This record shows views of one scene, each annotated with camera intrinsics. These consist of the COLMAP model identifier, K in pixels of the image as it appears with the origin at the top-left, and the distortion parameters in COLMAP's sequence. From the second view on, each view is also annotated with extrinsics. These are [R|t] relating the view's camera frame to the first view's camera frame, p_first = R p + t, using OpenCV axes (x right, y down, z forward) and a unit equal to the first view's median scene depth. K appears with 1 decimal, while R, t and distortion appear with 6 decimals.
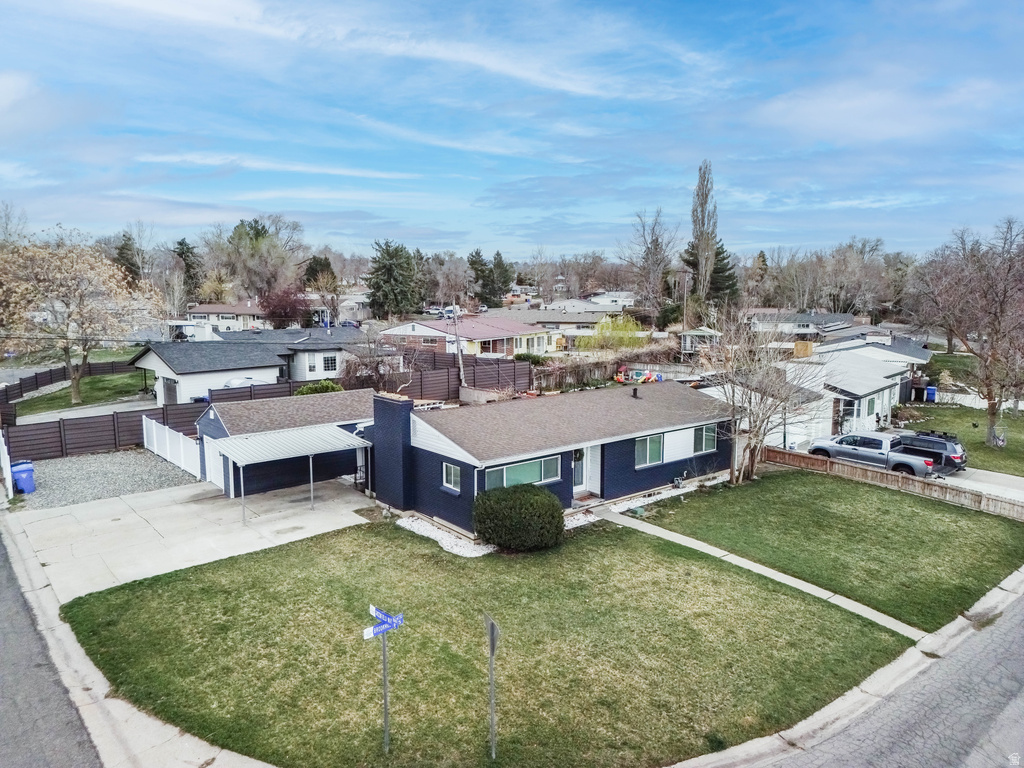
lens RADIAL K [[721.2, 0, 510.6], [0, 721.2, 377.1], [0, 0, 1]] dist [0.073559, -0.071673]
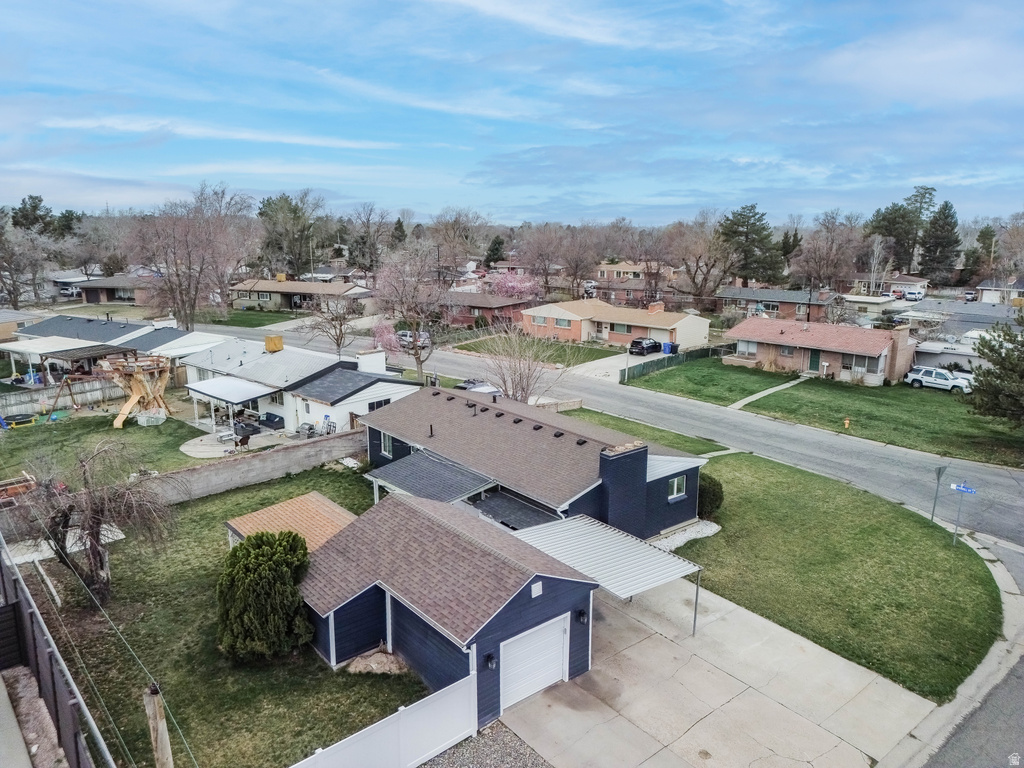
lens RADIAL K [[721.2, 0, 510.6], [0, 721.2, 377.1], [0, 0, 1]] dist [0.073559, -0.071673]
pose [[0.001403, -0.208929, 0.977930, -1.146795], [0.121077, 0.970772, 0.207226, -0.301840], [-0.992642, 0.118114, 0.026658, 1.149936]]
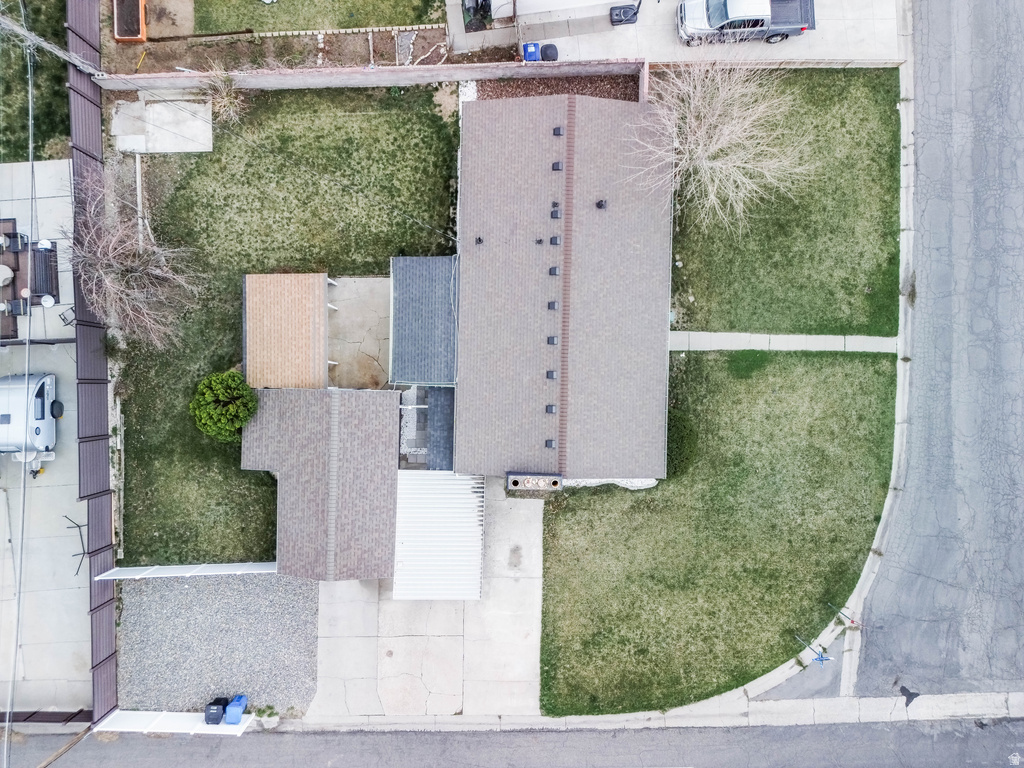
lens RADIAL K [[721.2, 0, 510.6], [0, 721.2, 377.1], [0, 0, 1]] dist [0.073559, -0.071673]
pose [[0.648114, -0.761451, 0.011873, -0.084451], [0.080297, 0.083833, 0.993239, -1.038719], [-0.757299, -0.642779, 0.115475, 1.034594]]
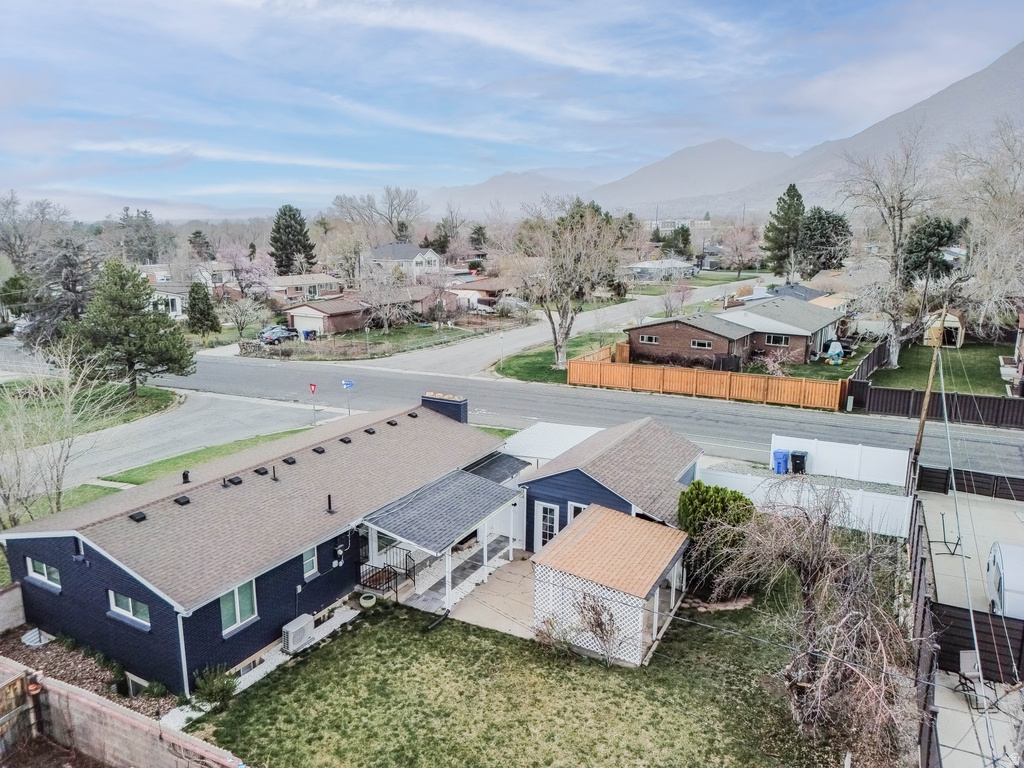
lens RADIAL K [[721.2, 0, 510.6], [0, 721.2, 377.1], [0, 0, 1]] dist [0.073559, -0.071673]
pose [[-0.931849, 0.077622, -0.354446, 0.148163], [-0.043169, 0.946195, 0.320703, -0.390812], [0.360268, 0.314148, -0.878361, 2.106451]]
